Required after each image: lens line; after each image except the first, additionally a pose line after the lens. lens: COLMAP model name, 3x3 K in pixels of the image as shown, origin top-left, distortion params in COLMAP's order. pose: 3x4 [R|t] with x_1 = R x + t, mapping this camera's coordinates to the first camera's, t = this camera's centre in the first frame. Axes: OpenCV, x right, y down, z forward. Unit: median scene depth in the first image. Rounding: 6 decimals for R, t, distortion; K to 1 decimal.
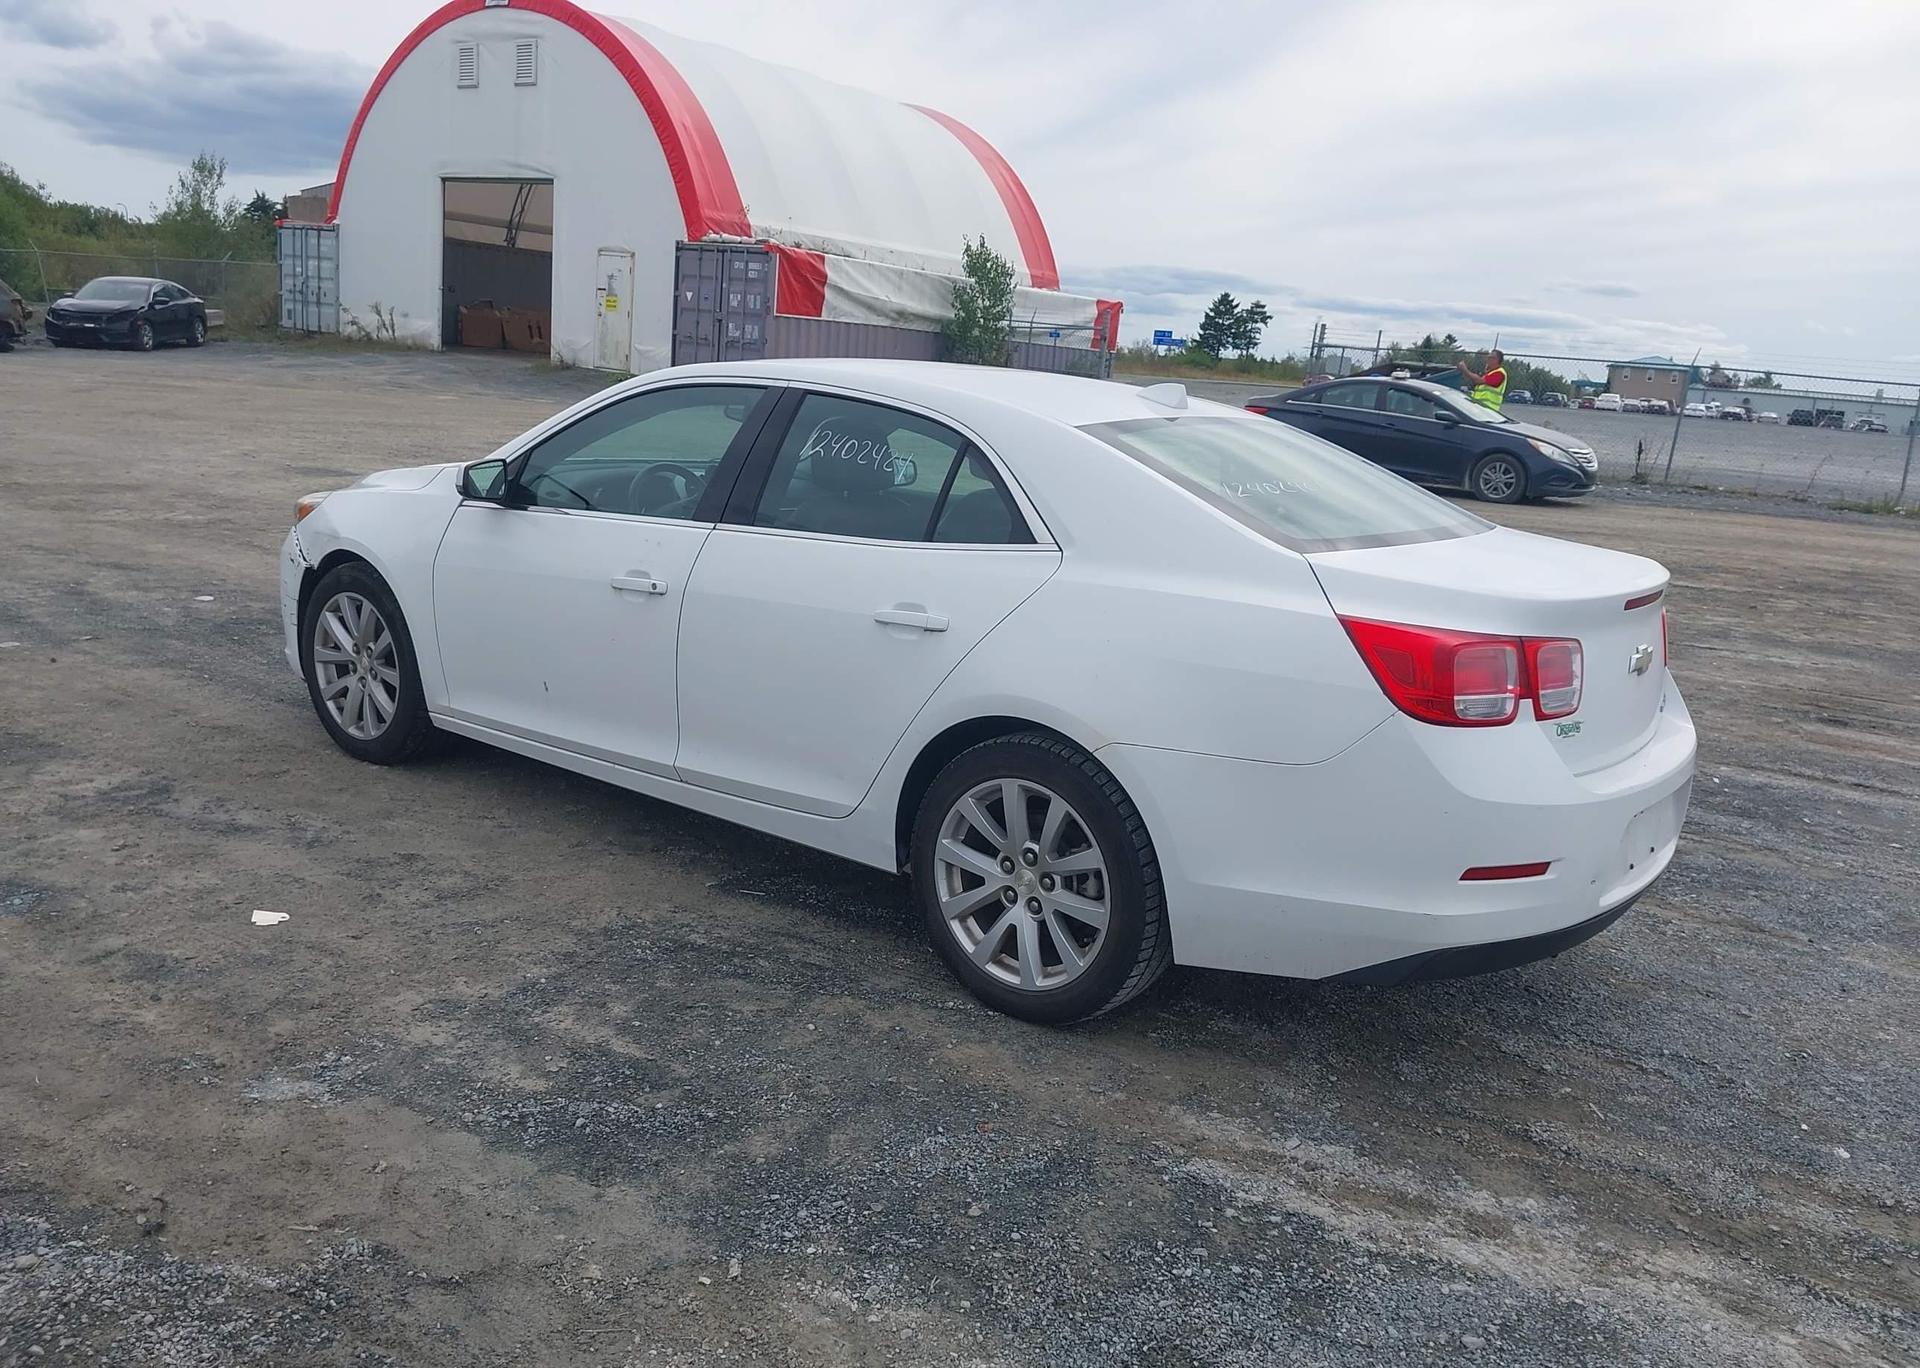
lens RADIAL K [[1515.4, 0, 941.8], [0, 1515.4, 691.5], [0, 0, 1]] dist [0.023504, -0.031691]
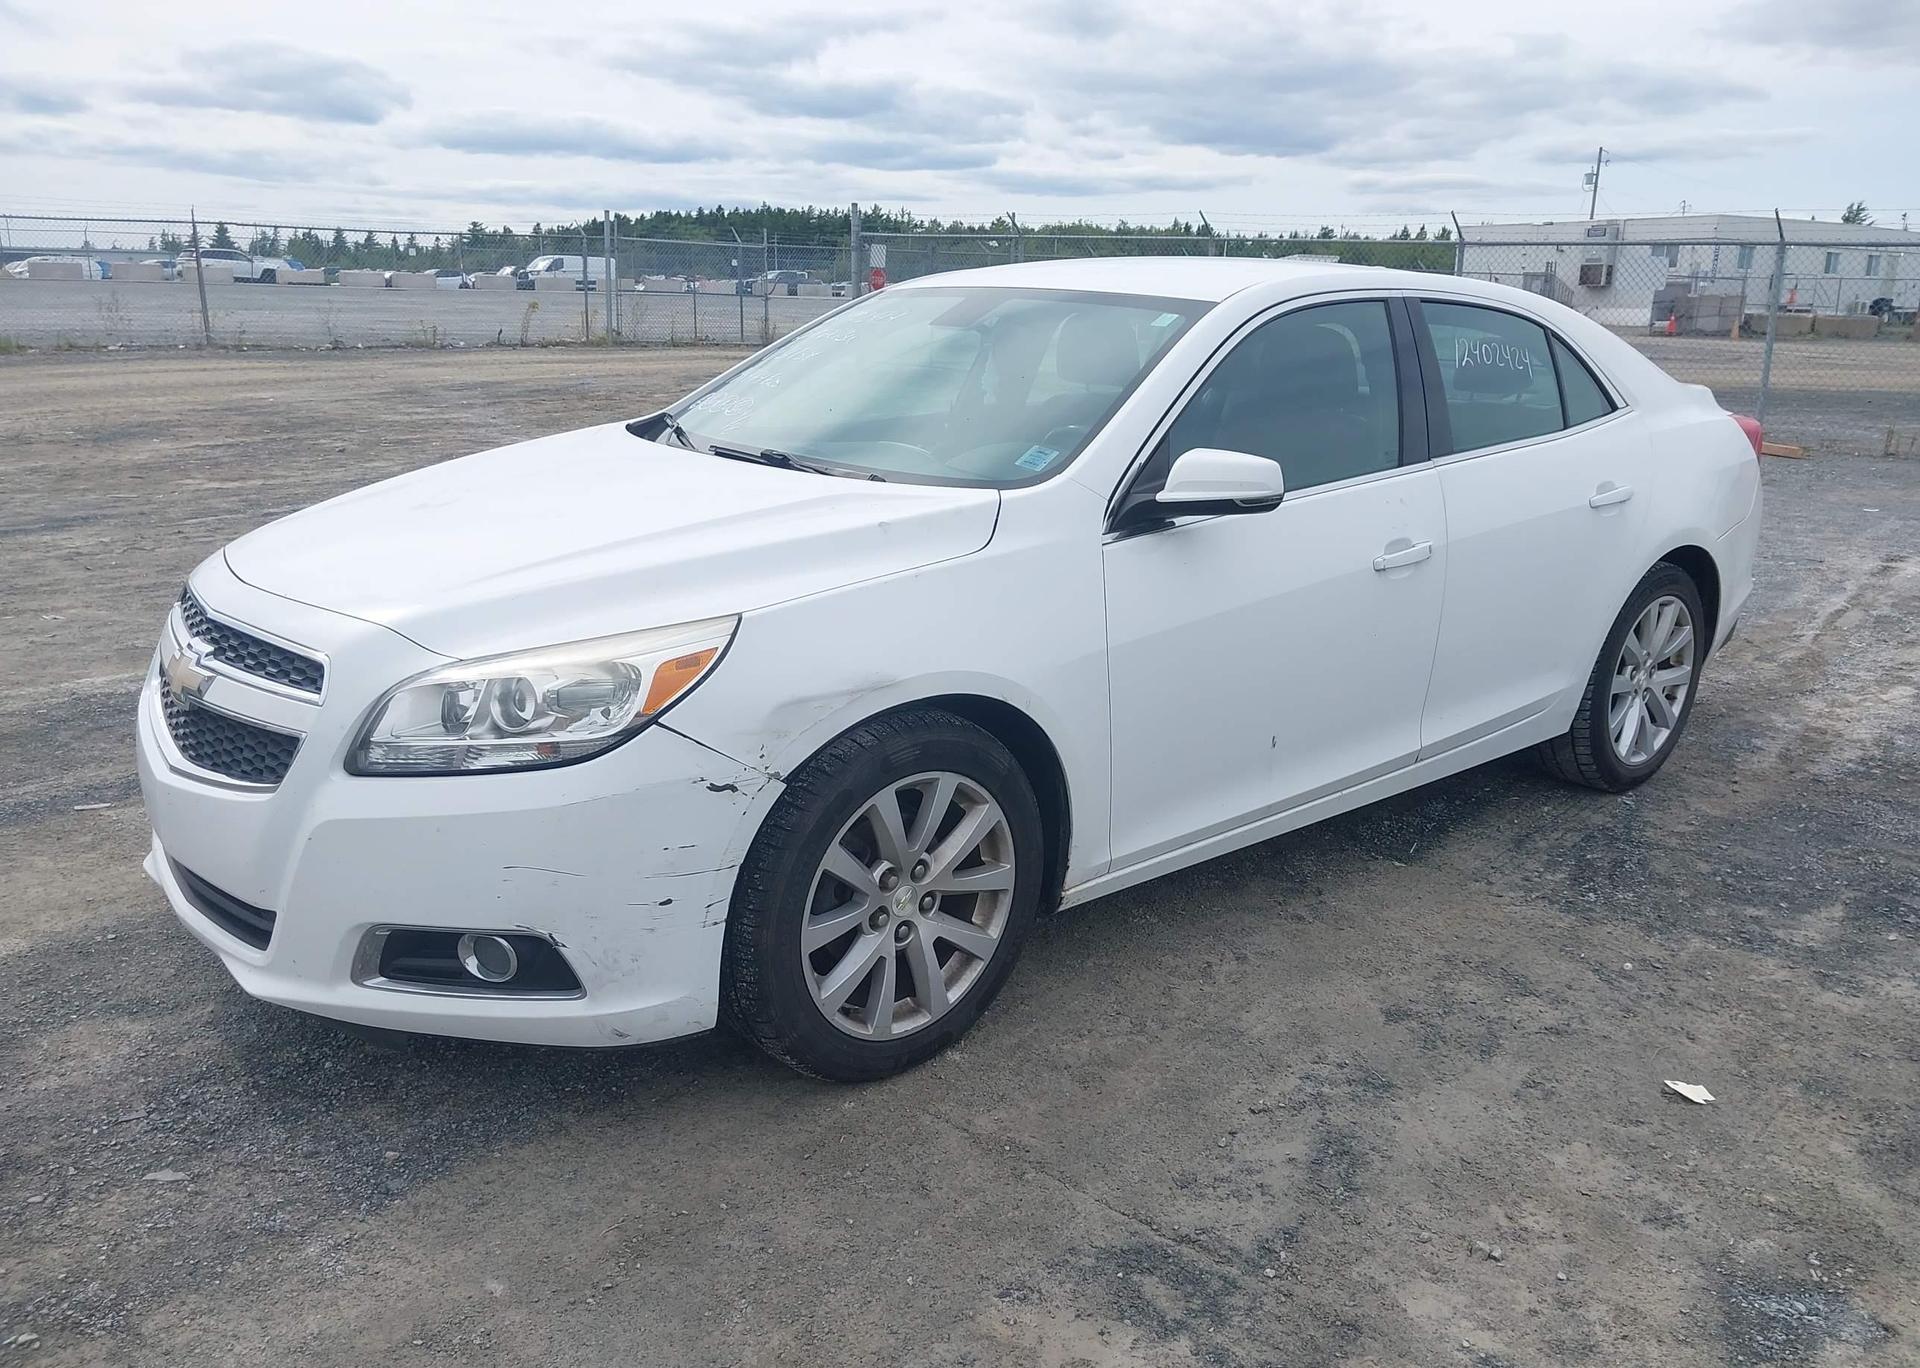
lens RADIAL K [[1515.4, 0, 948.2], [0, 1515.4, 692.6], [0, 0, 1]] dist [0.023504, -0.031691]
pose [[0.202822, -0.320453, 0.925296, -1.124657], [0.209529, 0.937253, 0.278666, -0.306173], [-0.956536, 0.137357, 0.257240, 1.123443]]
